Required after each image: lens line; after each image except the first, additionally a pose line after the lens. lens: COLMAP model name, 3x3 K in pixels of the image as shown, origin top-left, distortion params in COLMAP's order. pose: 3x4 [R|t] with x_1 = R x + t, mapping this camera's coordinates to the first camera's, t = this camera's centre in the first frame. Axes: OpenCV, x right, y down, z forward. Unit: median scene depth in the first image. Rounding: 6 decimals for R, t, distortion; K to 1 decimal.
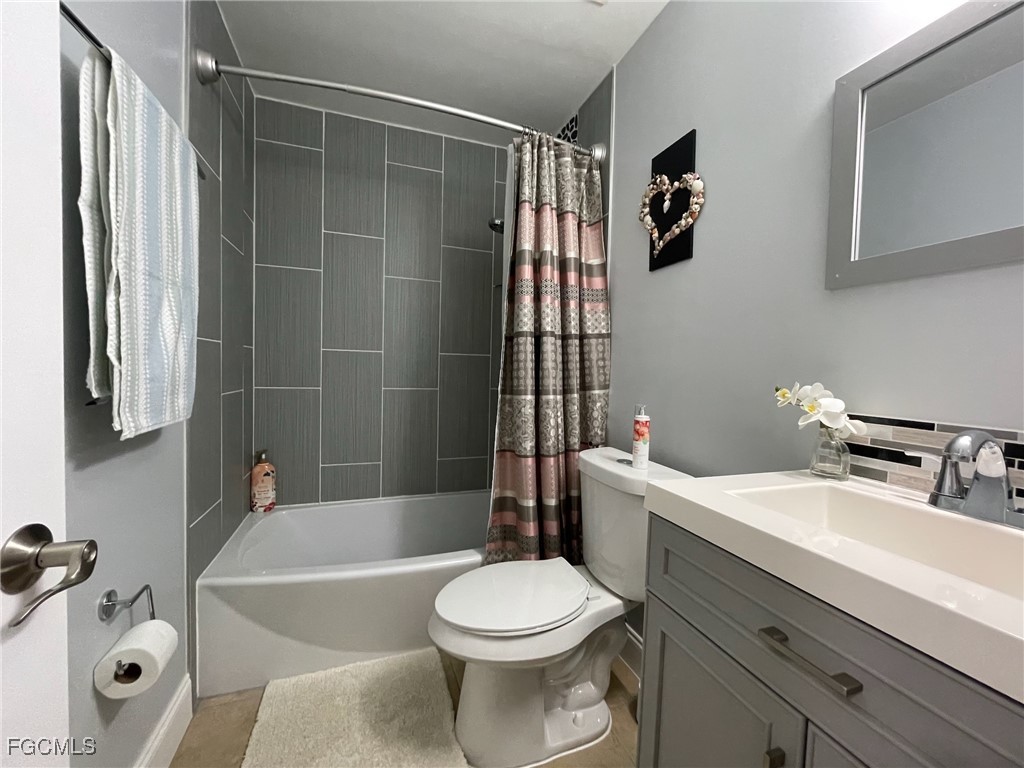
lens RADIAL K [[414.8, 0, 511.7], [0, 414.8, 383.8], [0, 0, 1]] dist [-0.003182, -0.000127]
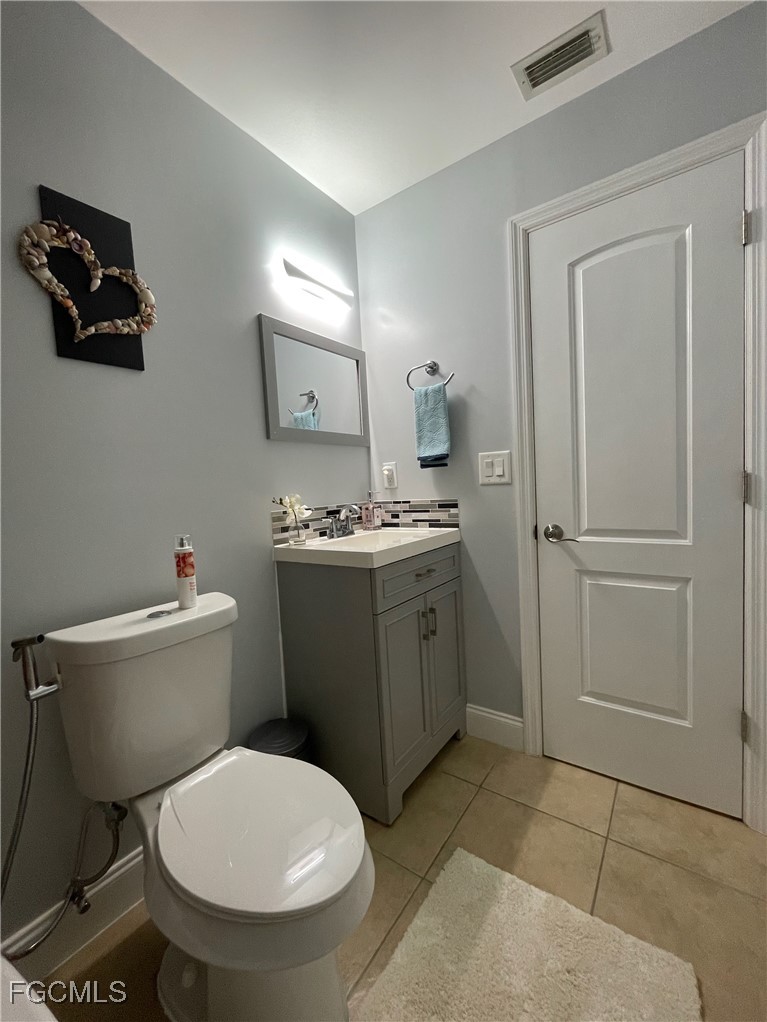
lens RADIAL K [[414.0, 0, 384.1], [0, 414.0, 510.7], [0, 0, 1]] dist [-0.003182, -0.000127]
pose [[-0.574069, -0.039358, 0.817860, -0.593872], [0.083074, 0.990890, 0.105996, -0.052925], [-0.814582, 0.128792, -0.565570, 1.089065]]
